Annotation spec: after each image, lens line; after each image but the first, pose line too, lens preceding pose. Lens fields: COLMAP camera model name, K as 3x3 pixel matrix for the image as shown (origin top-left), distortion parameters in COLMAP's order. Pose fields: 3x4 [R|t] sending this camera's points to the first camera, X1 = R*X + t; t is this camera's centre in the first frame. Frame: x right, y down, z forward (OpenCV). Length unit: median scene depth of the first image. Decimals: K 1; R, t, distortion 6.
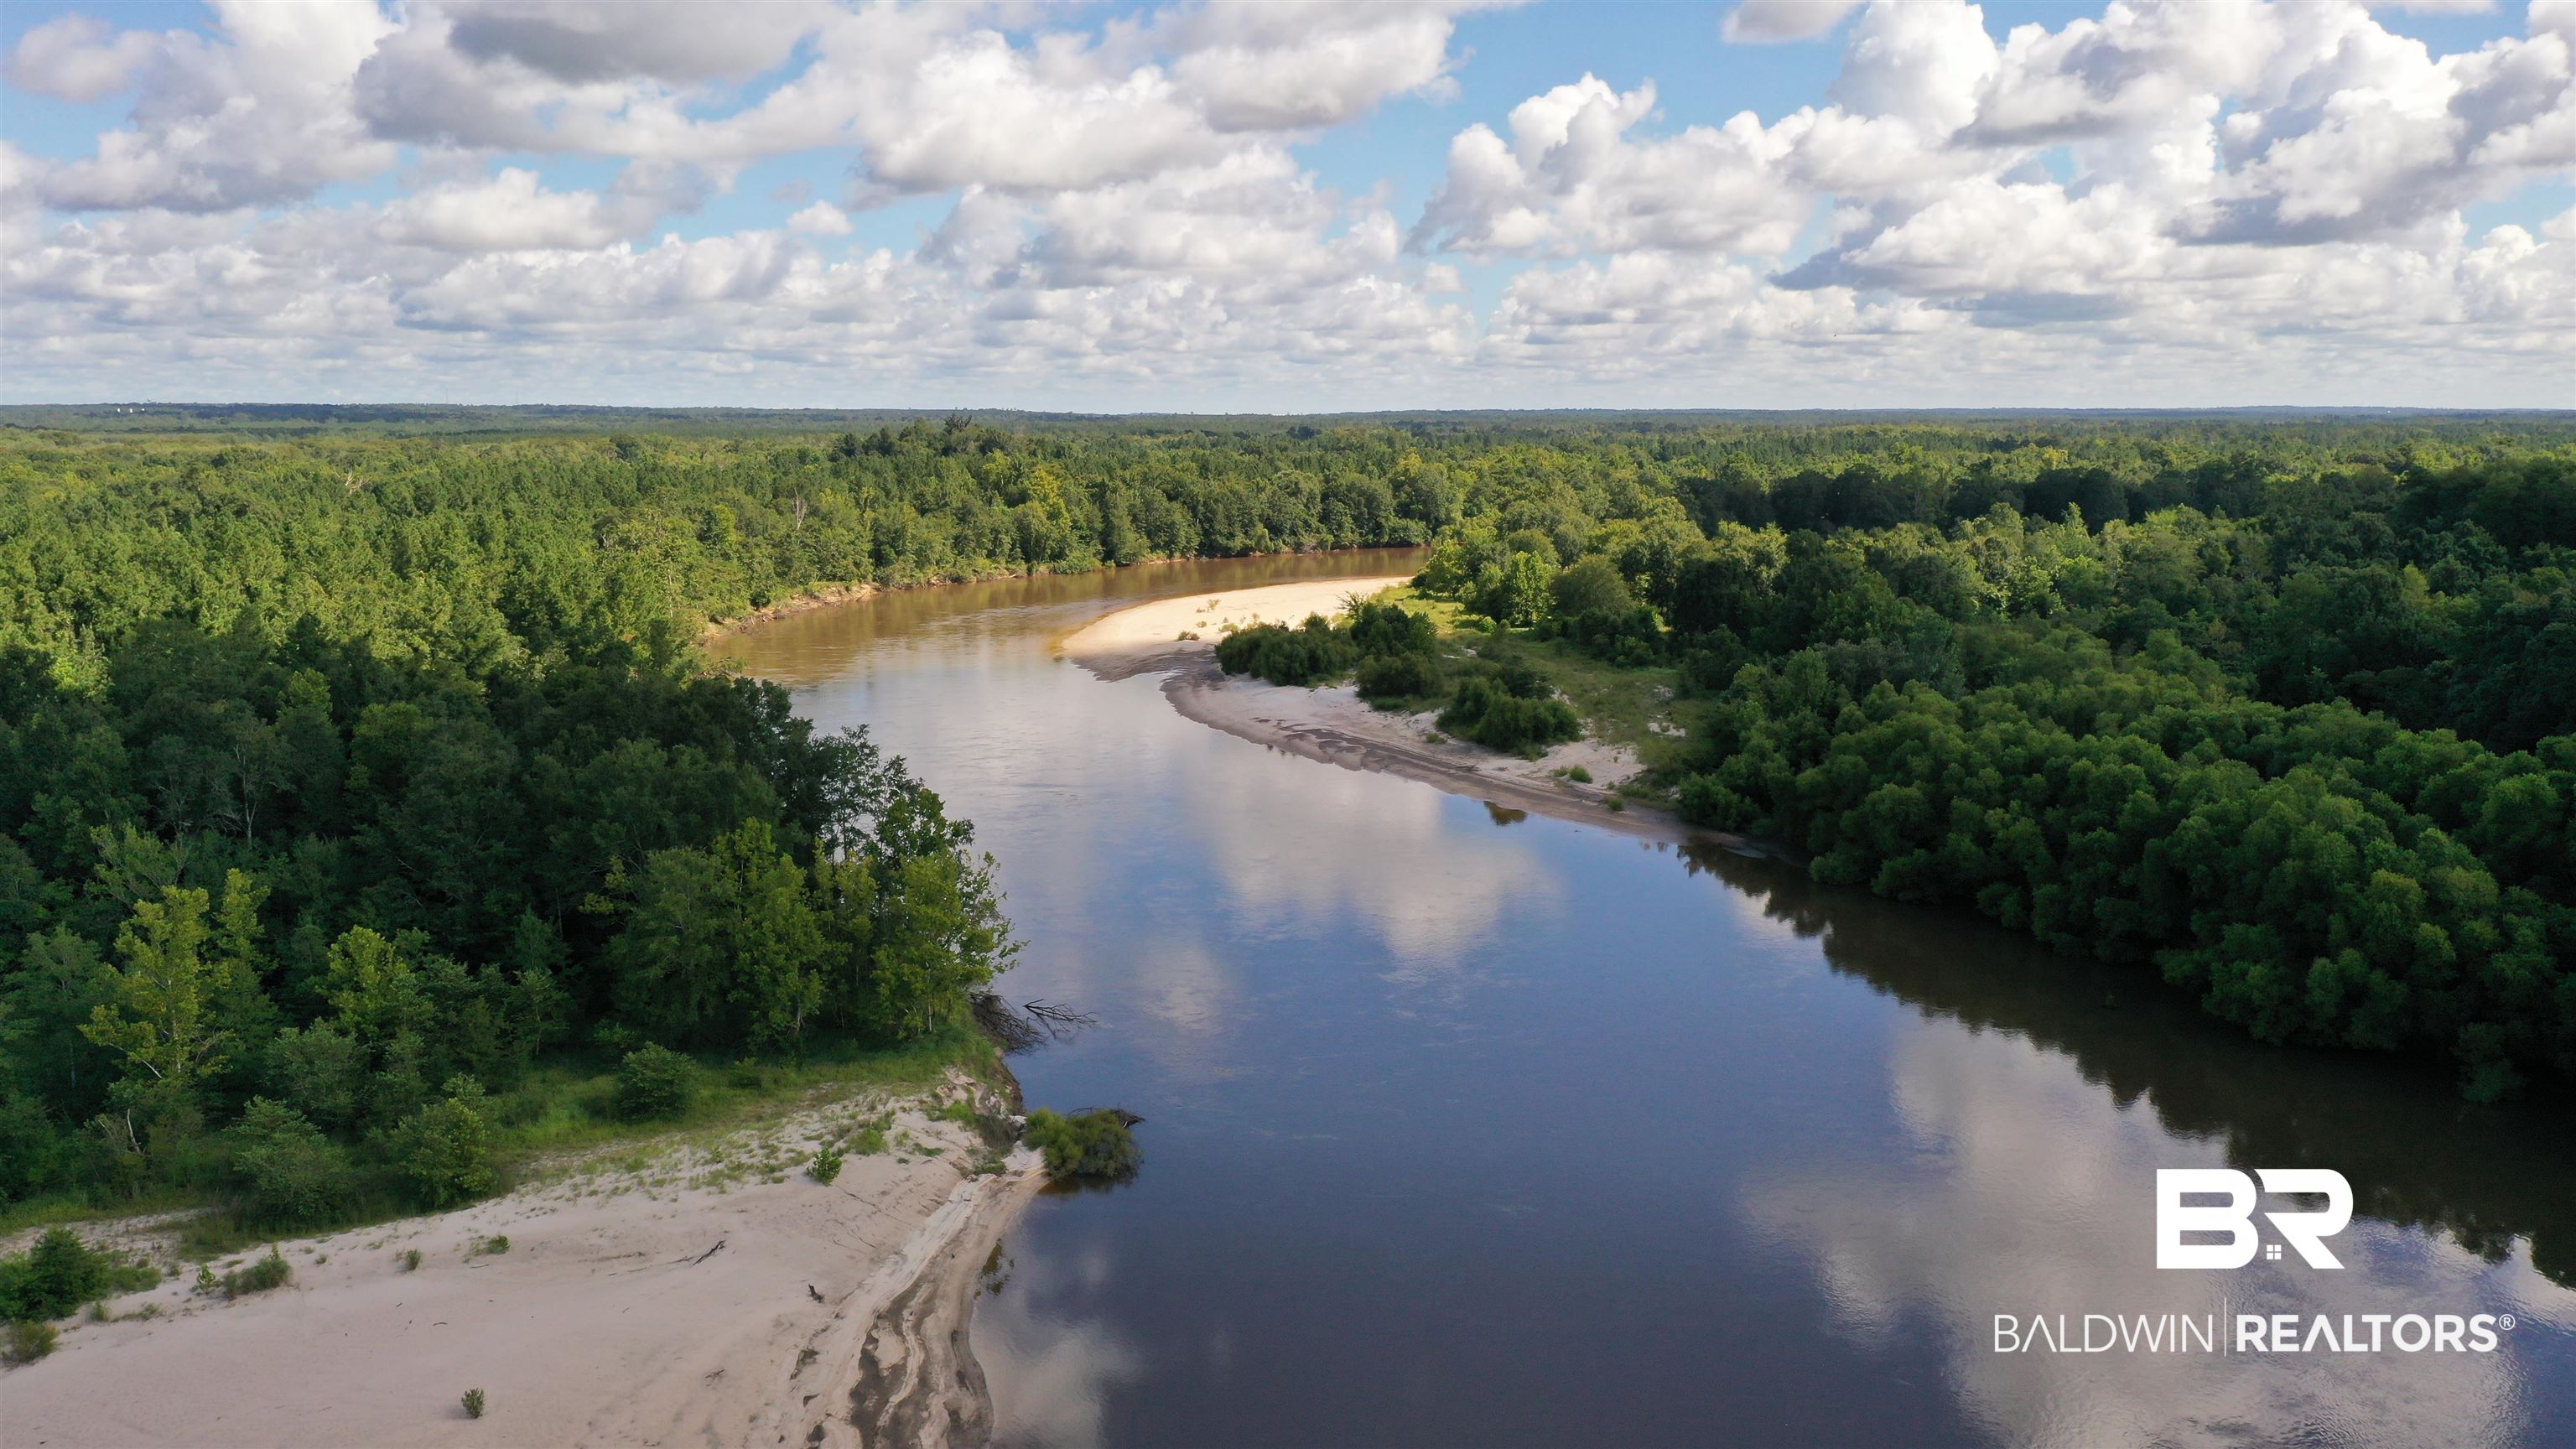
lens RADIAL K [[2025.5, 0, 1277.9], [0, 2025.5, 658.8], [0, 0, 1]] dist [0.016391, 0.012883]
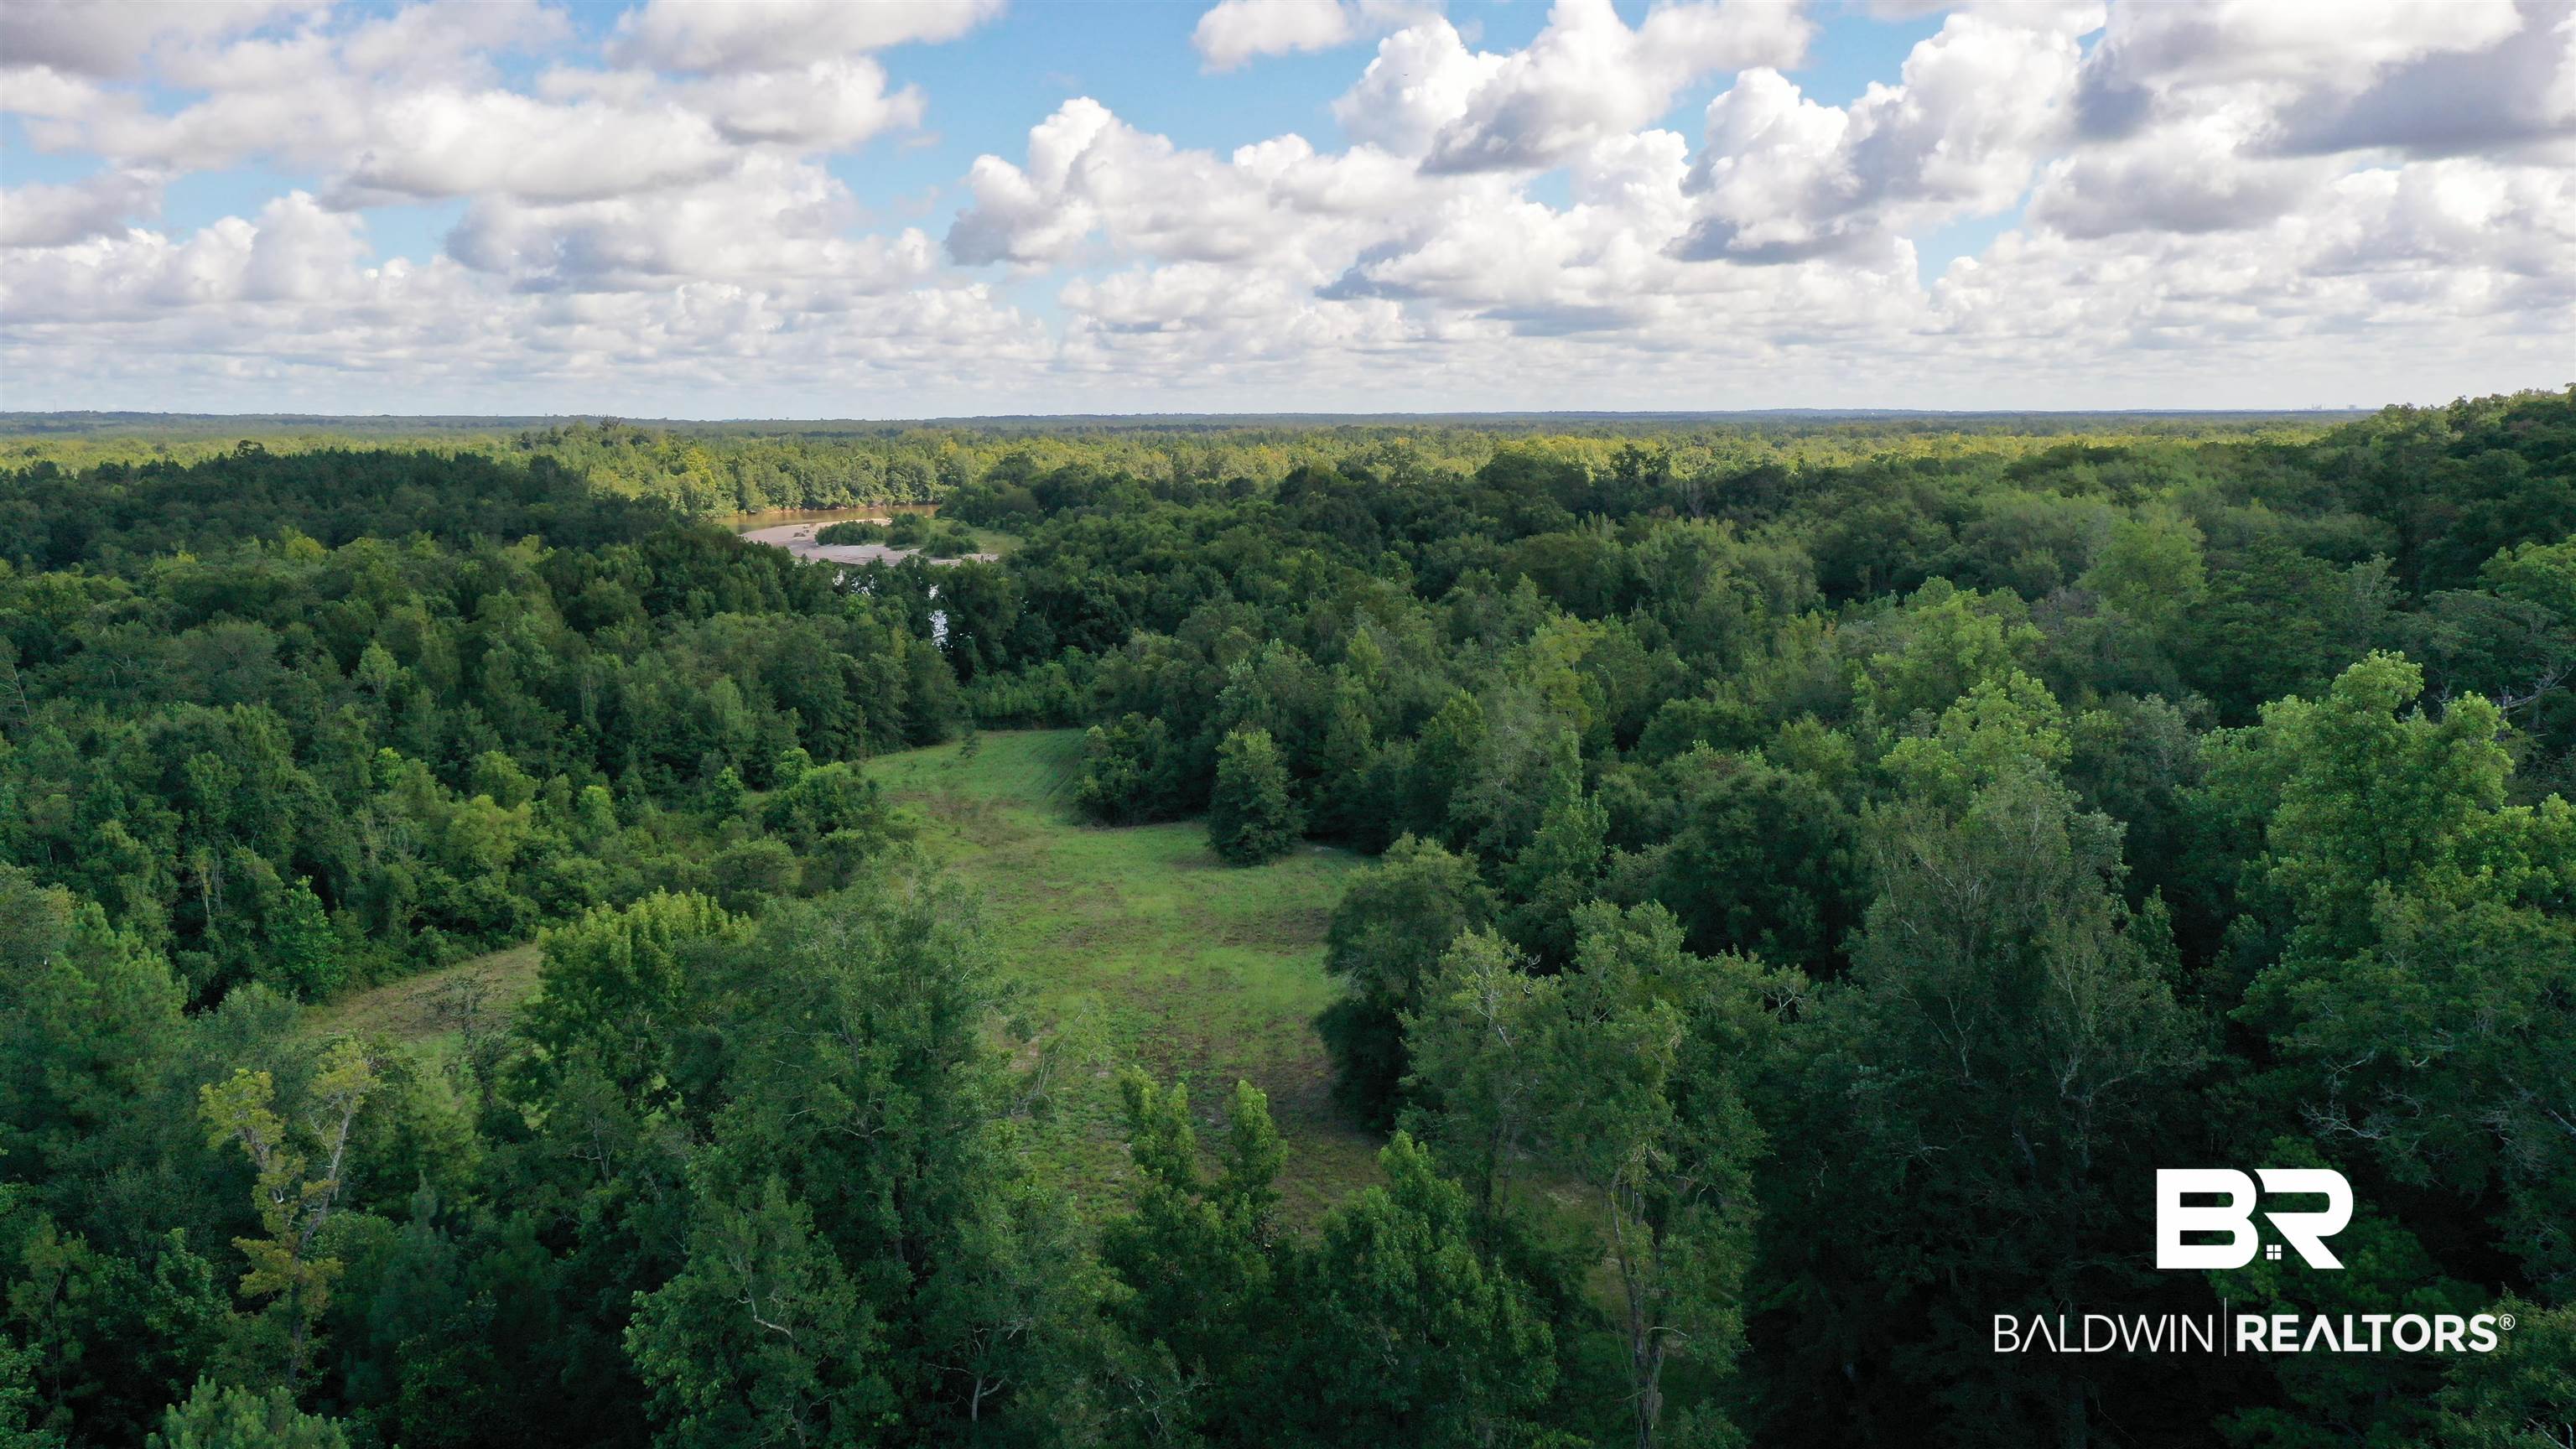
lens RADIAL K [[2025.5, 0, 1295.4], [0, 2025.5, 761.7], [0, 0, 1]] dist [0.016391, 0.012883]
pose [[0.979181, -0.041001, 0.198806, 0.015749], [0.031581, 0.998233, 0.050329, 0.070139], [-0.200518, -0.043003, 0.978746, -0.538747]]
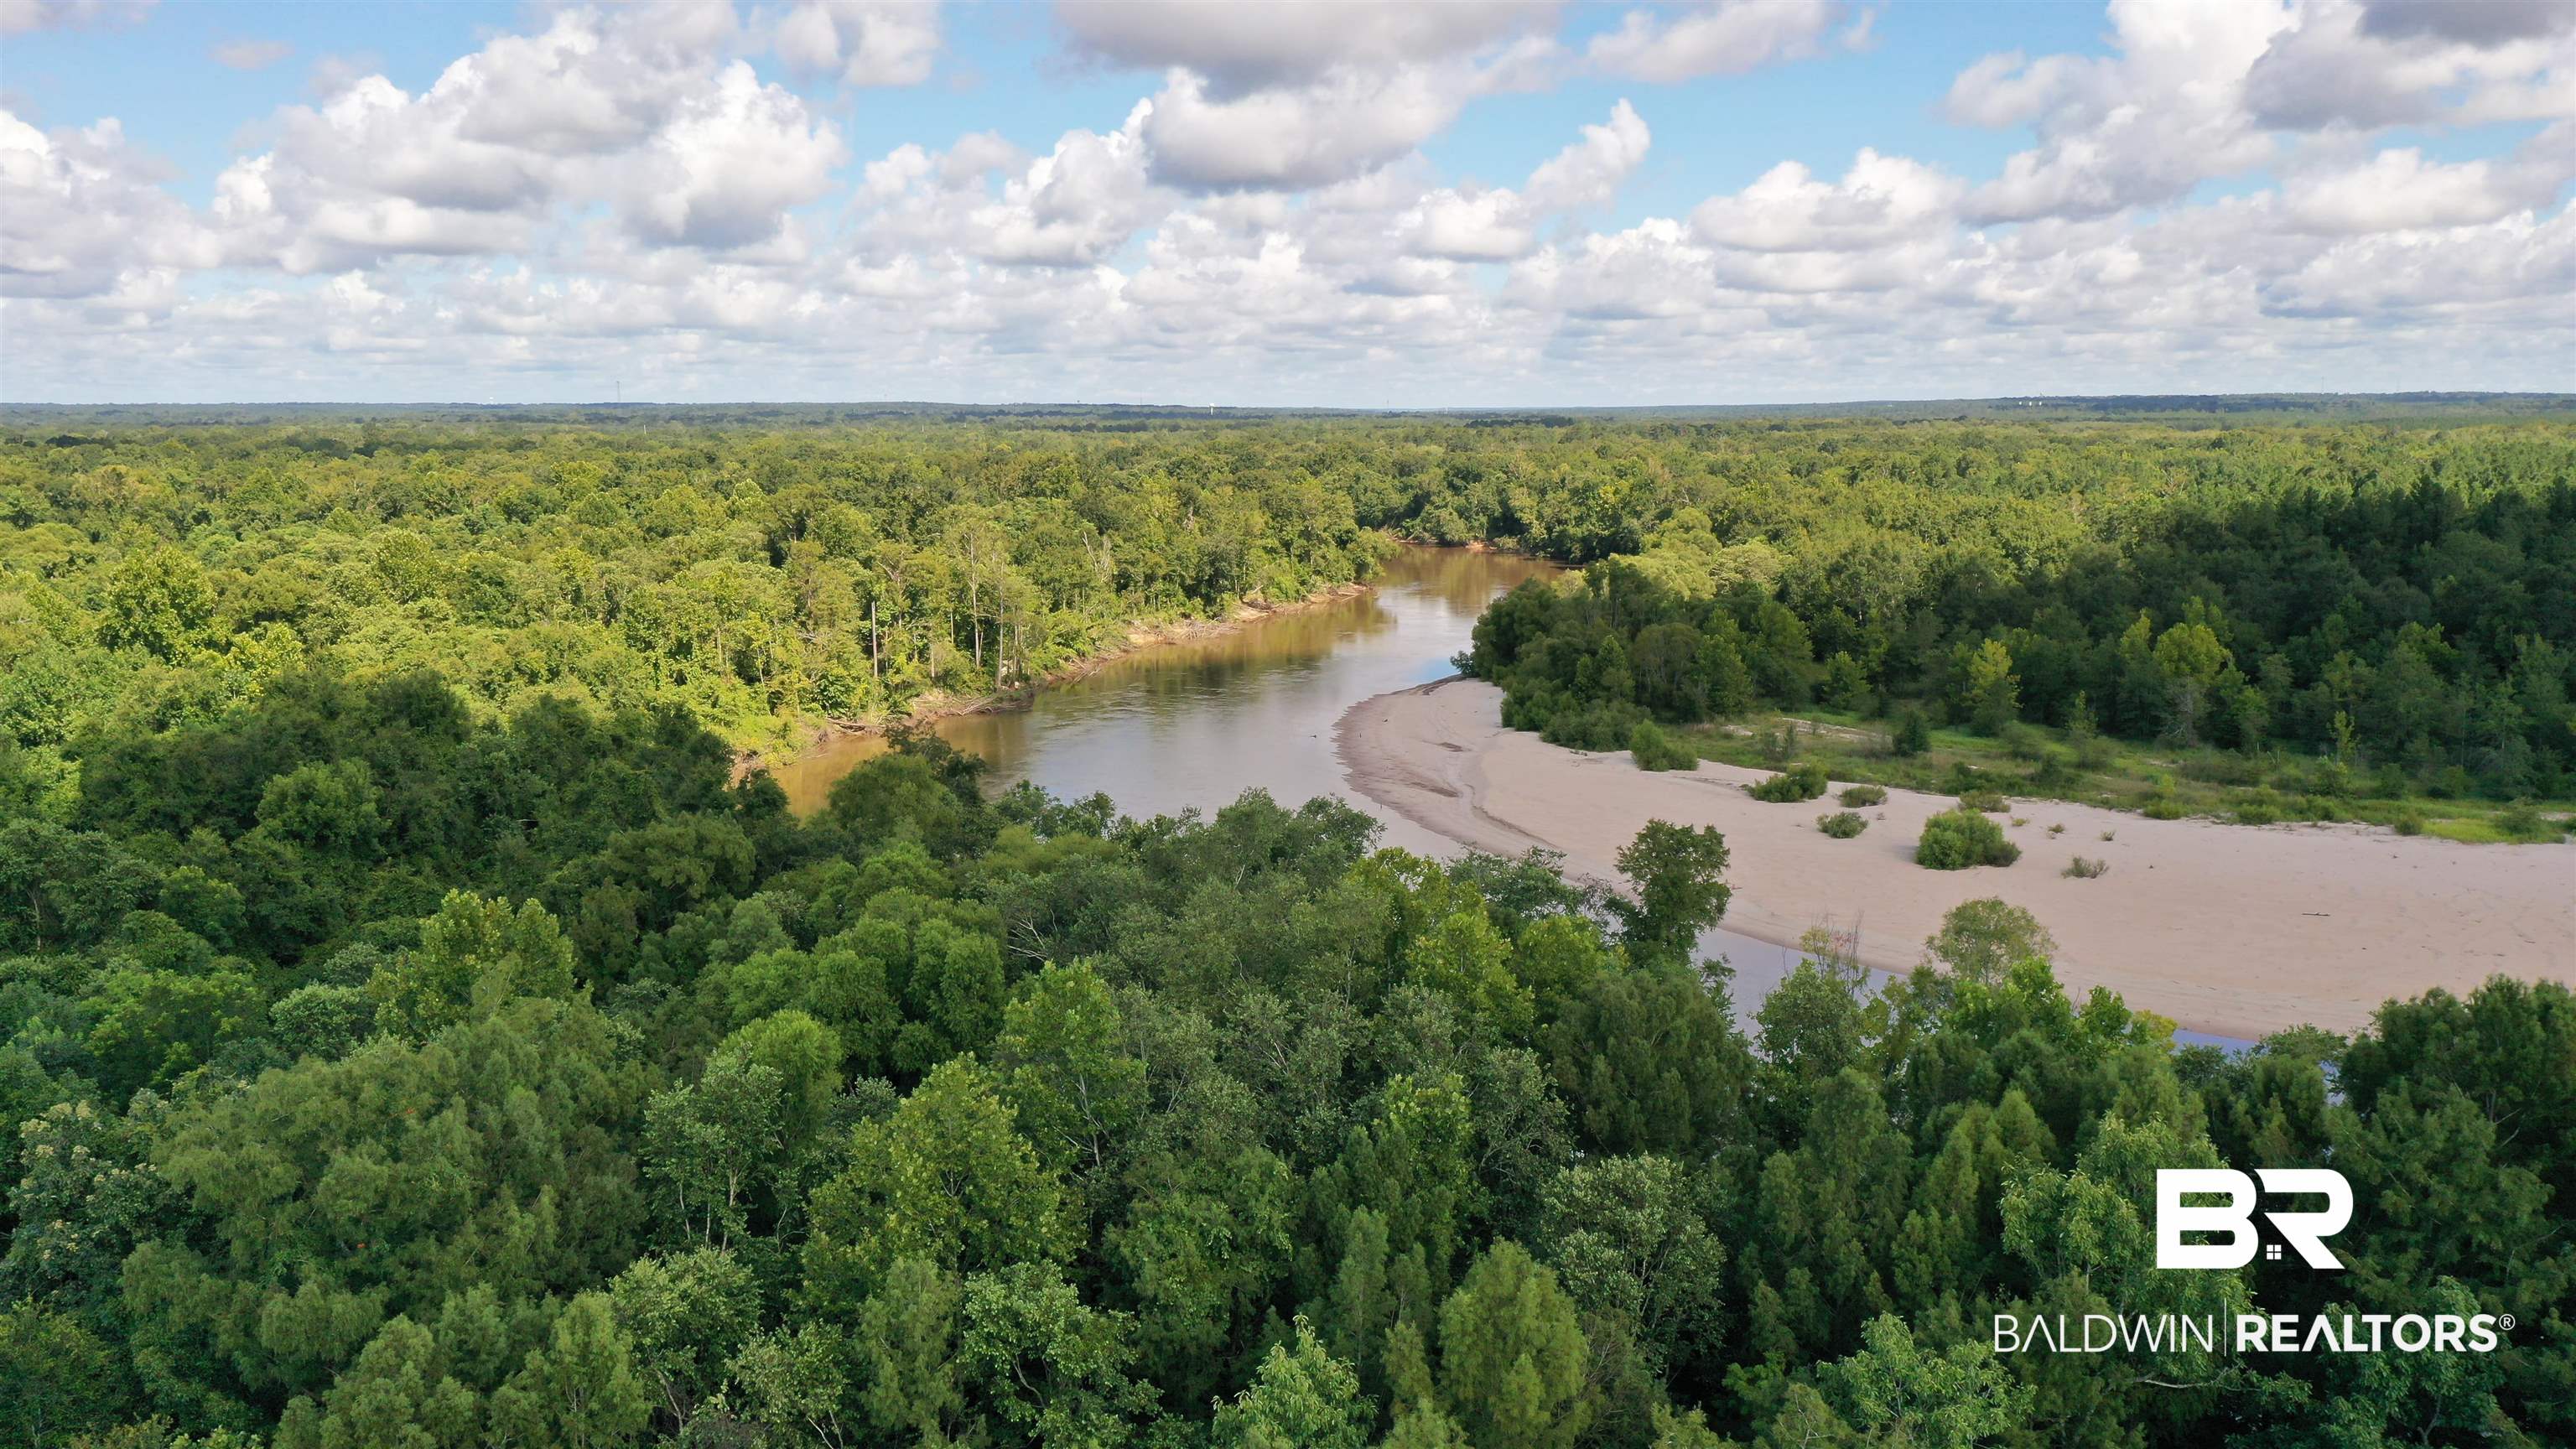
lens RADIAL K [[2025.5, 0, 1294.1], [0, 2025.5, 719.2], [0, 0, 1]] dist [0.016391, 0.012883]
pose [[0.667629, 0.106045, -0.736903, 0.003515], [-0.081978, 0.994256, 0.068809, 0.025251], [0.739967, 0.014472, 0.672487, -0.201258]]
